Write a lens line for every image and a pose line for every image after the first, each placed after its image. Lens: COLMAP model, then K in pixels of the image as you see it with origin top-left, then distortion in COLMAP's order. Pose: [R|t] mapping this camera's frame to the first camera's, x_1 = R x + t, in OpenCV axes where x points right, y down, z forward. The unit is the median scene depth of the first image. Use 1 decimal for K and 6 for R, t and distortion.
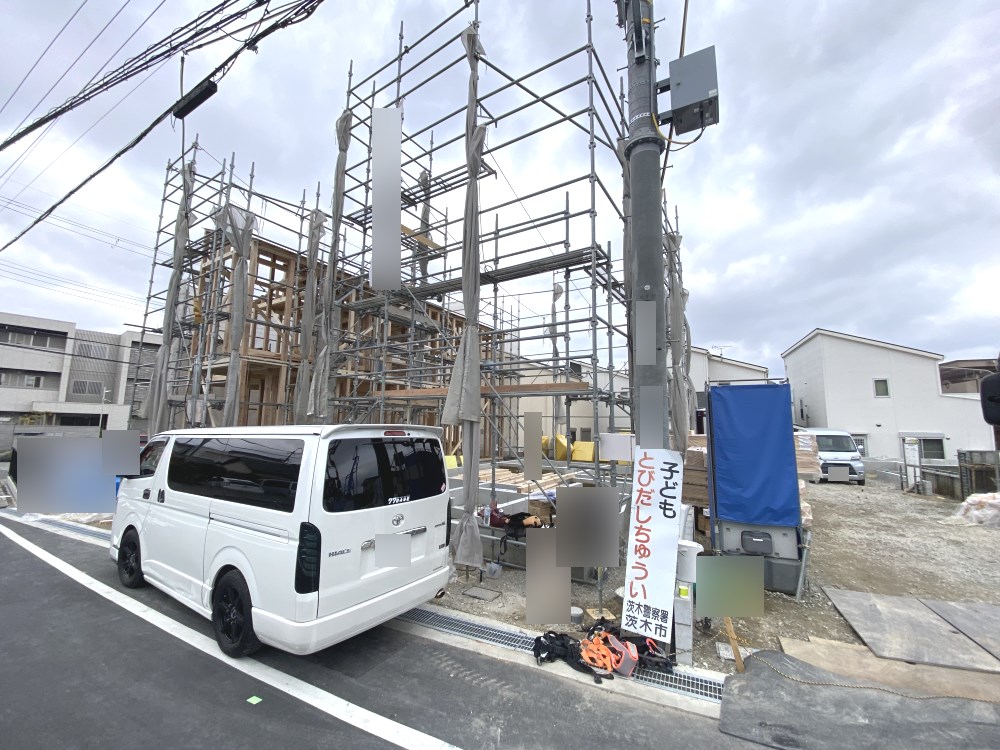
lens RADIAL K [[394.8, 0, 519.6], [0, 394.8, 369.1], [0, 0, 1]] dist [-0.013082, -0.001467]
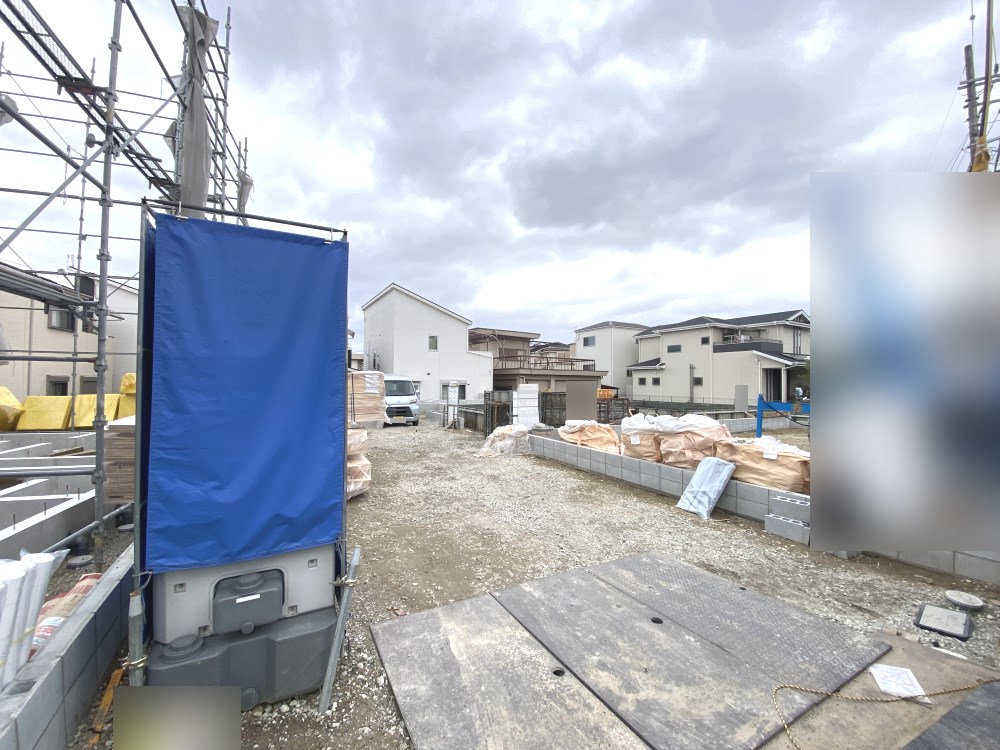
lens RADIAL K [[394.8, 0, 501.2], [0, 394.8, 373.3], [0, 0, 1]] dist [-0.013082, -0.001467]
pose [[0.595823, 0.009166, 0.803063, 0.247187], [-0.116234, 0.990391, 0.074934, 0.078595], [-0.794660, -0.137991, 0.591163, 0.326770]]
